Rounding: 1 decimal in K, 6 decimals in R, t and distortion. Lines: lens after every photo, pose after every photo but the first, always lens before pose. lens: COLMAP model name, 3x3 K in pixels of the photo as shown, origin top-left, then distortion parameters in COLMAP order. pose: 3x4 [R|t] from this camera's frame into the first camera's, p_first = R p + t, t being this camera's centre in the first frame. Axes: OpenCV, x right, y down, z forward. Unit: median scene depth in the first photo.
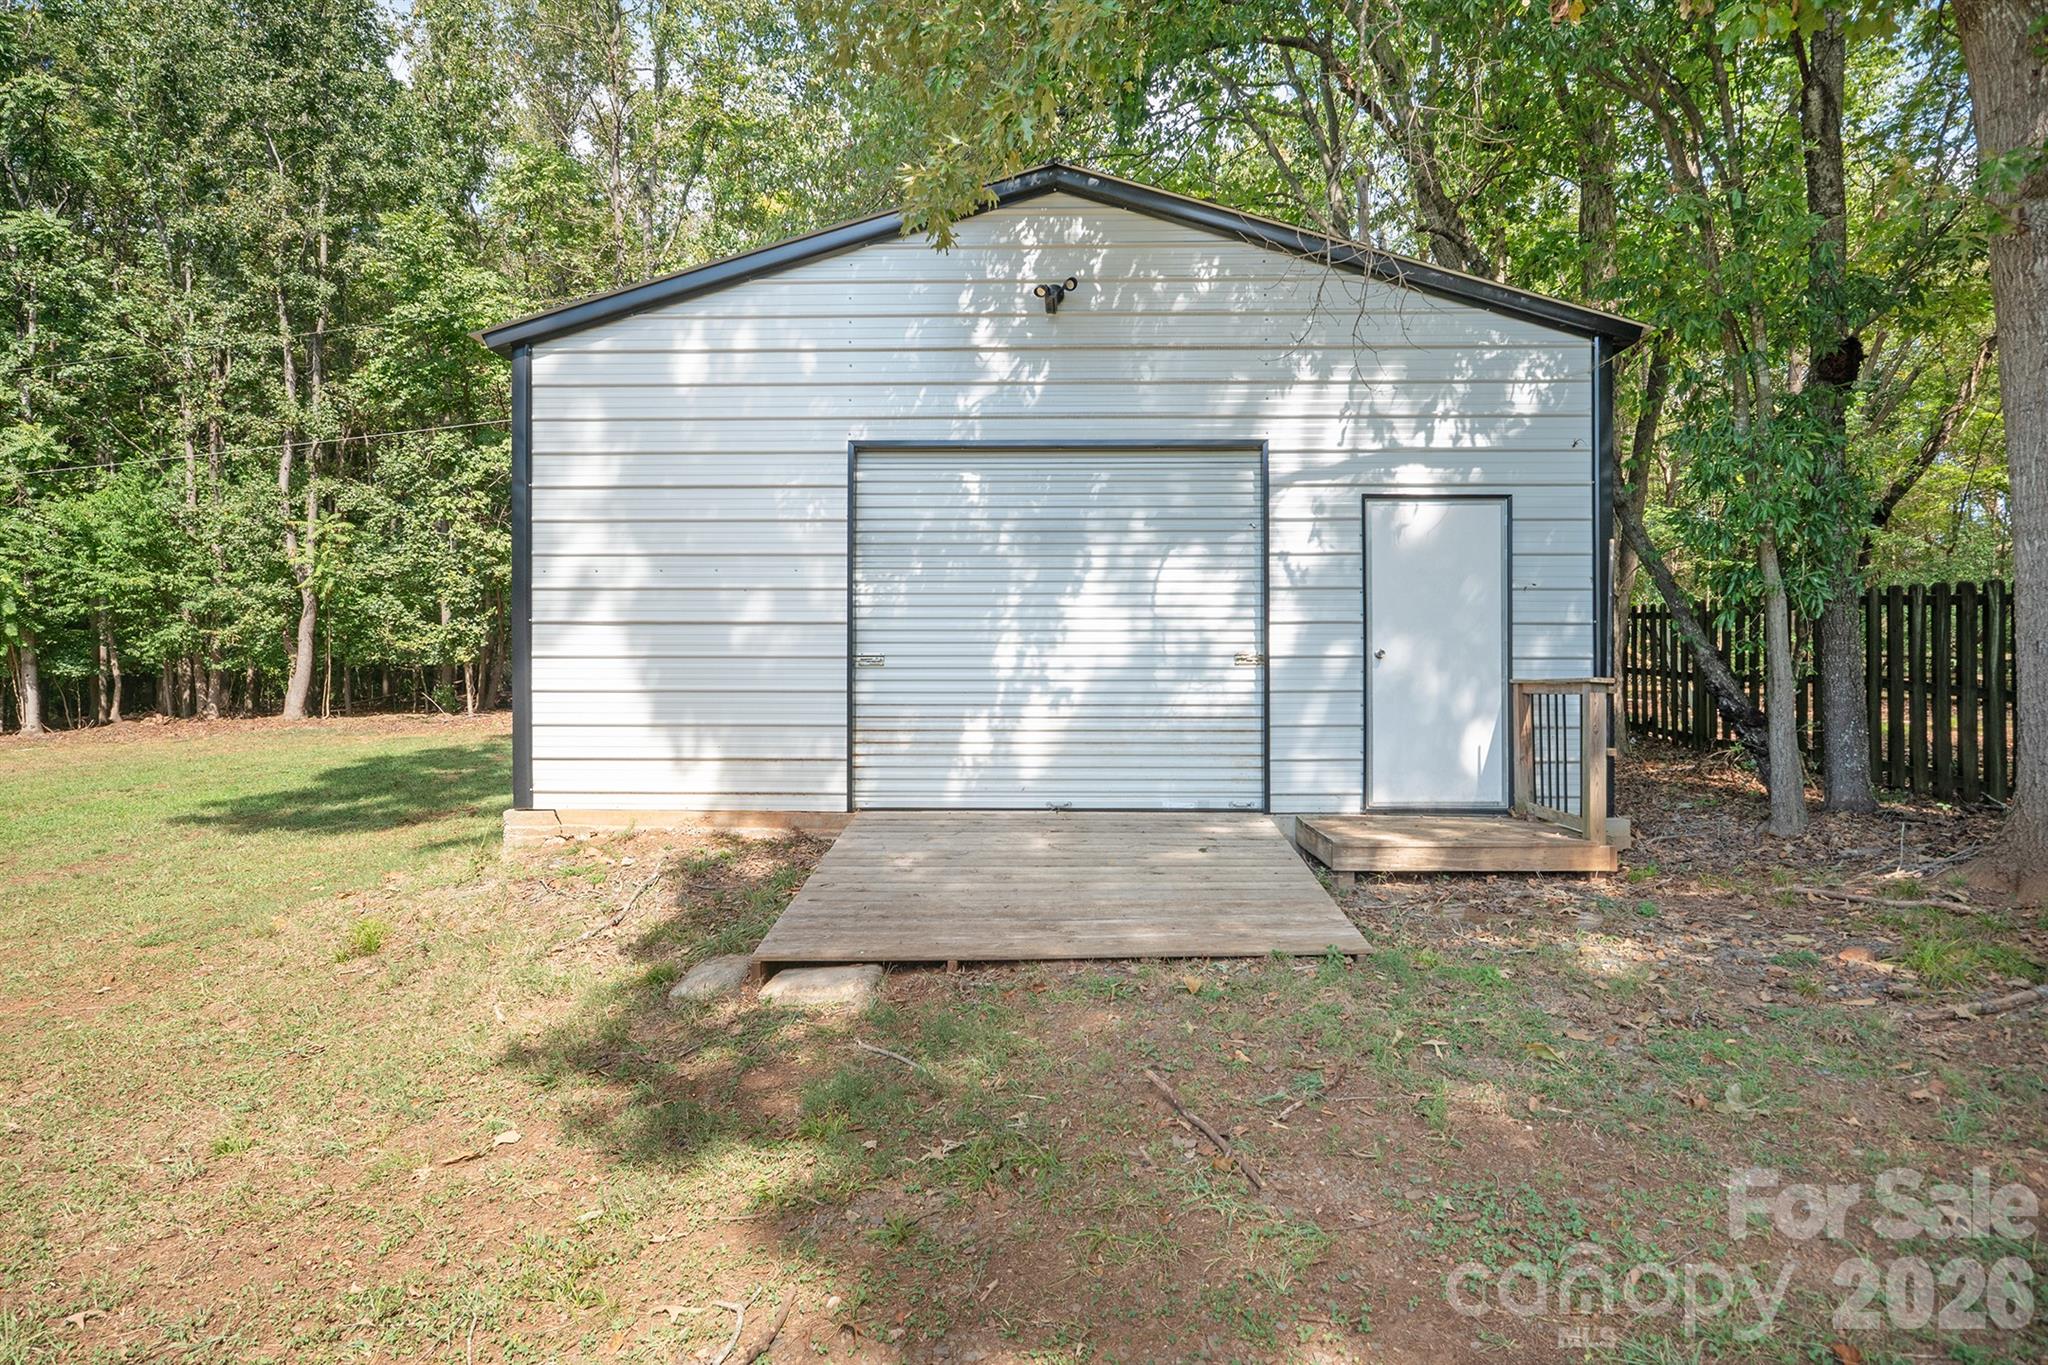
lens RADIAL K [[1062.3, 0, 1030.9], [0, 1062.3, 669.0], [0, 0, 1]] dist [-0.004998, -0.001504]
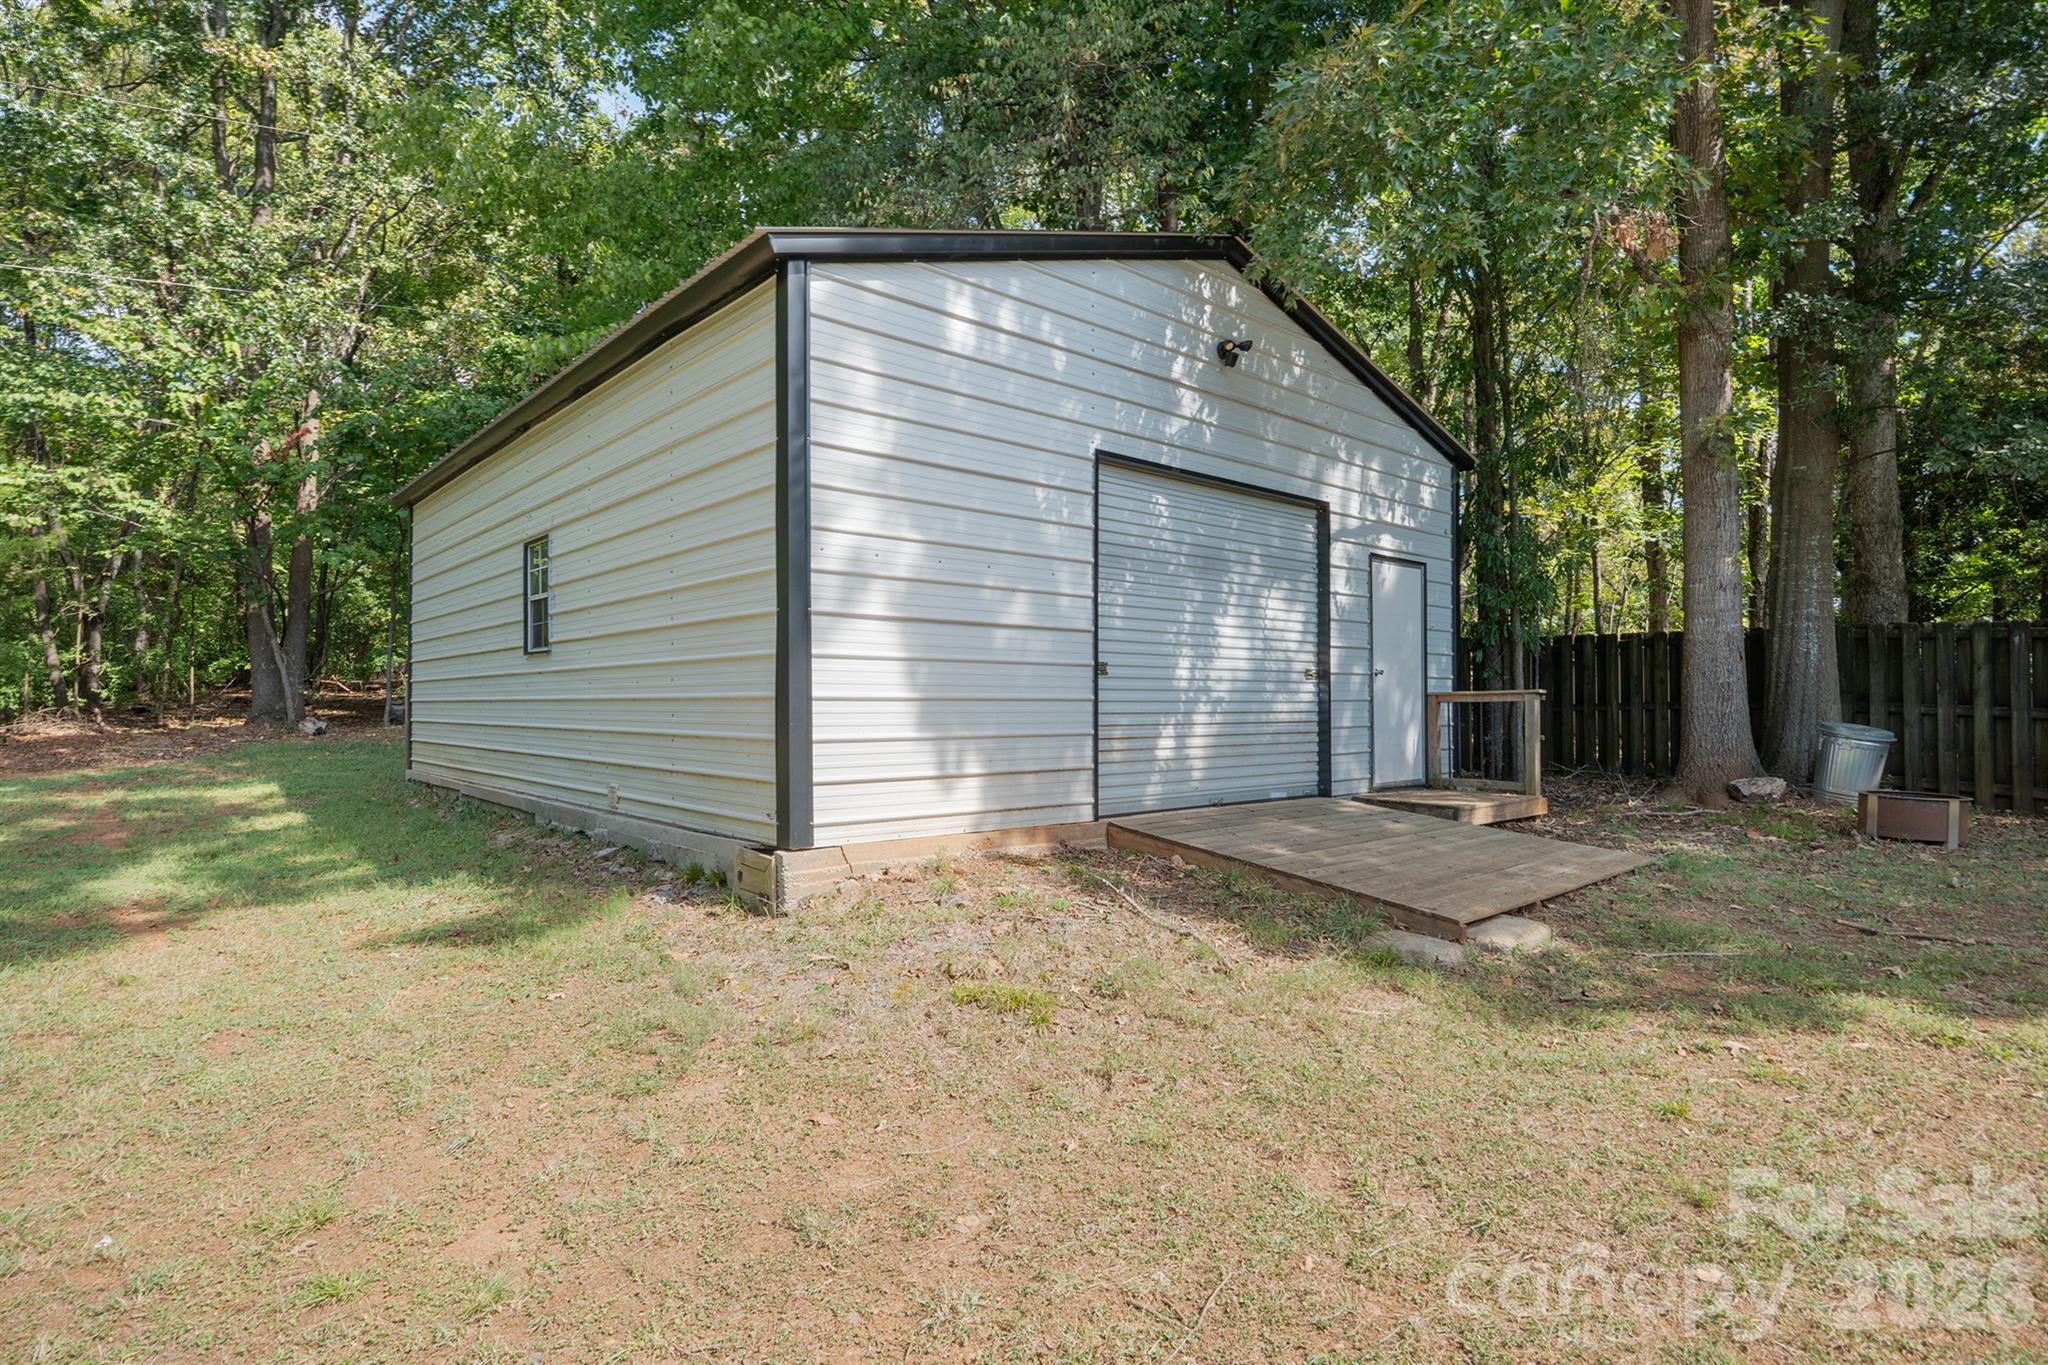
lens RADIAL K [[1062.3, 0, 1035.1], [0, 1062.3, 699.6], [0, 0, 1]] dist [-0.004998, -0.001504]
pose [[0.732377, 0.003032, 0.680893, -0.885881], [-0.006503, 0.999976, 0.002542, 0.018478], [-0.680868, -0.006289, 0.732379, 0.305331]]
